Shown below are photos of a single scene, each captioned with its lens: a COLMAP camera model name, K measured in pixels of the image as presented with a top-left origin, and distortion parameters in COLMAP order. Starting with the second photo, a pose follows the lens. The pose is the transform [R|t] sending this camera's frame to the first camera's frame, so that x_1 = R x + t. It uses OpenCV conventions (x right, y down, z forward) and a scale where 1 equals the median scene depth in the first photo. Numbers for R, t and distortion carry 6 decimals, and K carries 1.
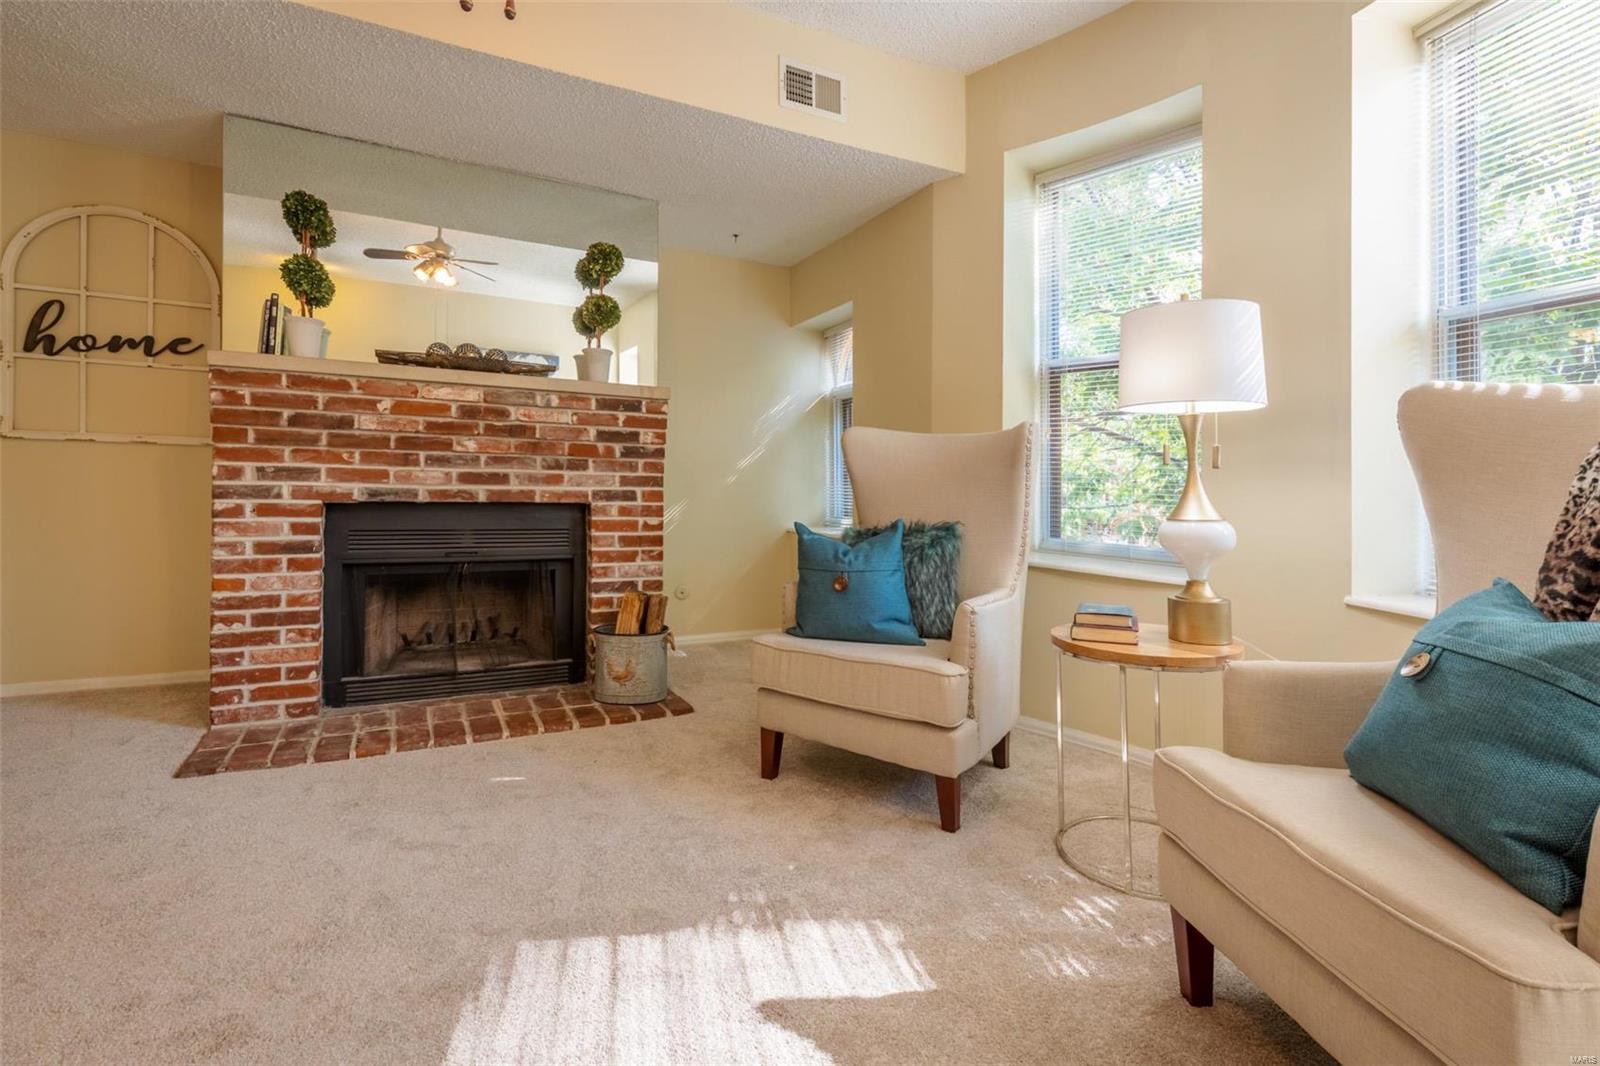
lens RADIAL K [[738.3, 0, 818.2], [0, 738.3, 499.0], [0, 0, 1]] dist [-0.001723, 0.000482]
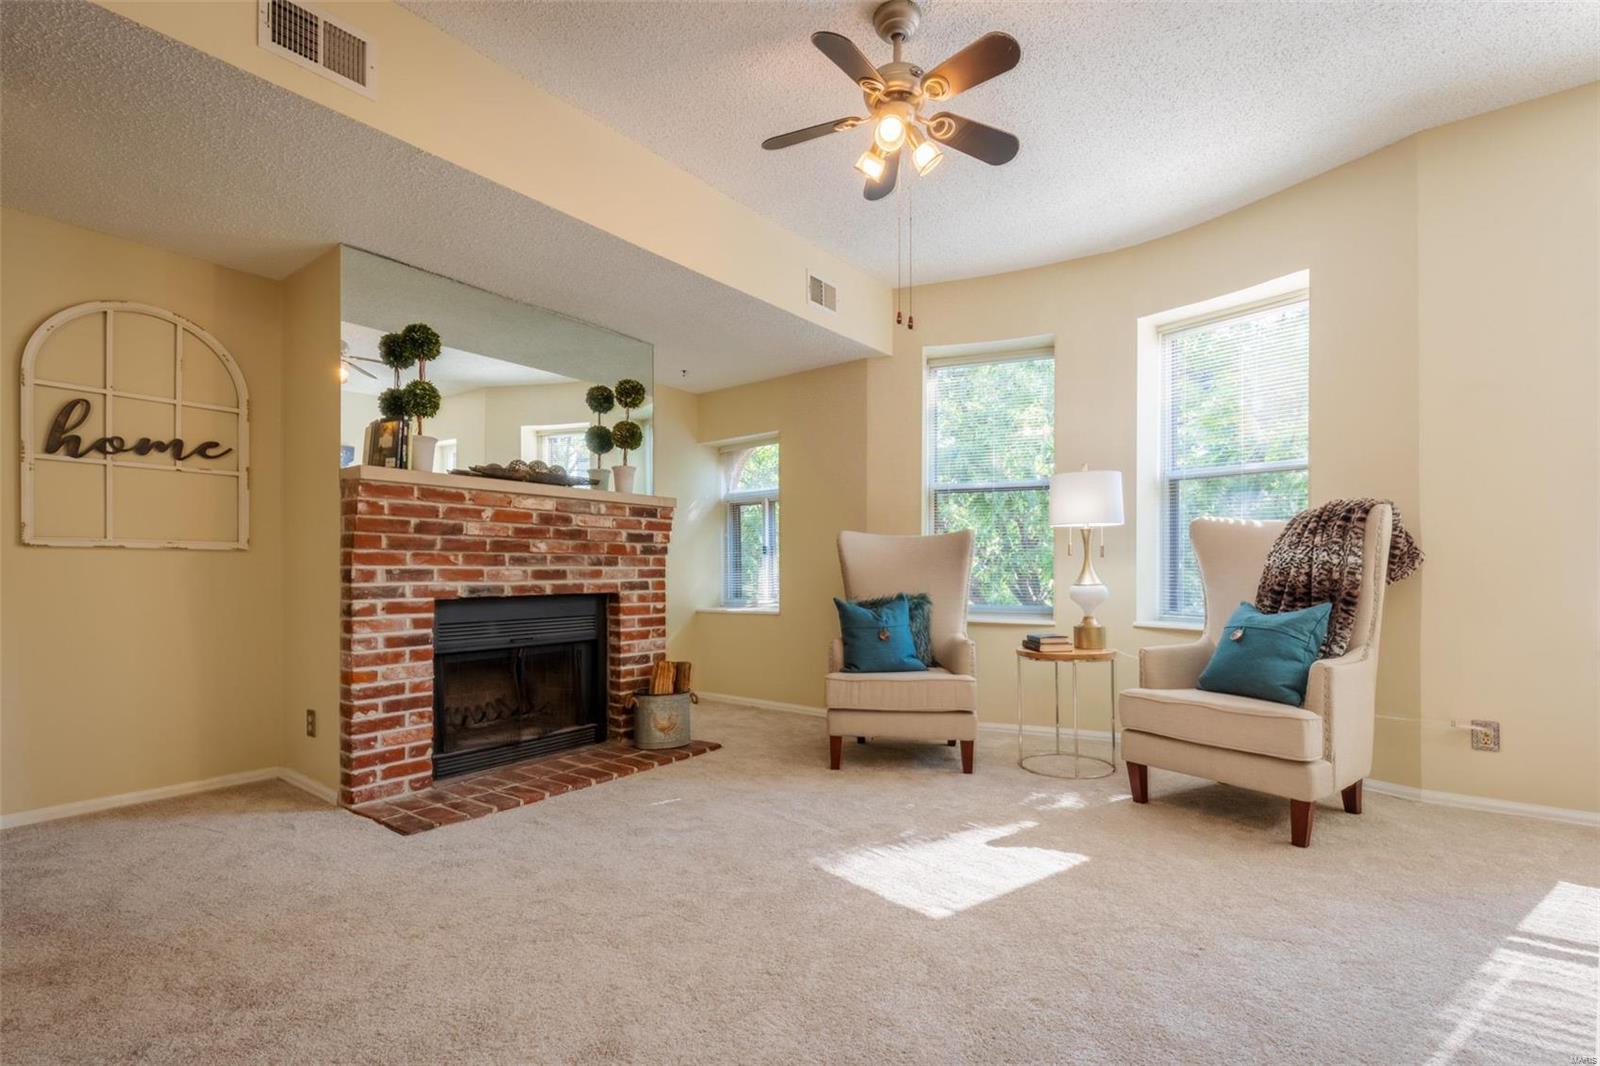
lens RADIAL K [[725.5, 0, 802.1], [0, 725.5, 602.3], [0, 0, 1]] dist [0.001029, 0.000054]
pose [[0.906531, -0.044643, 0.419771, -0.604836], [0.034499, 0.998901, 0.031729, -0.006854], [-0.420726, -0.014282, 0.907075, -0.242480]]
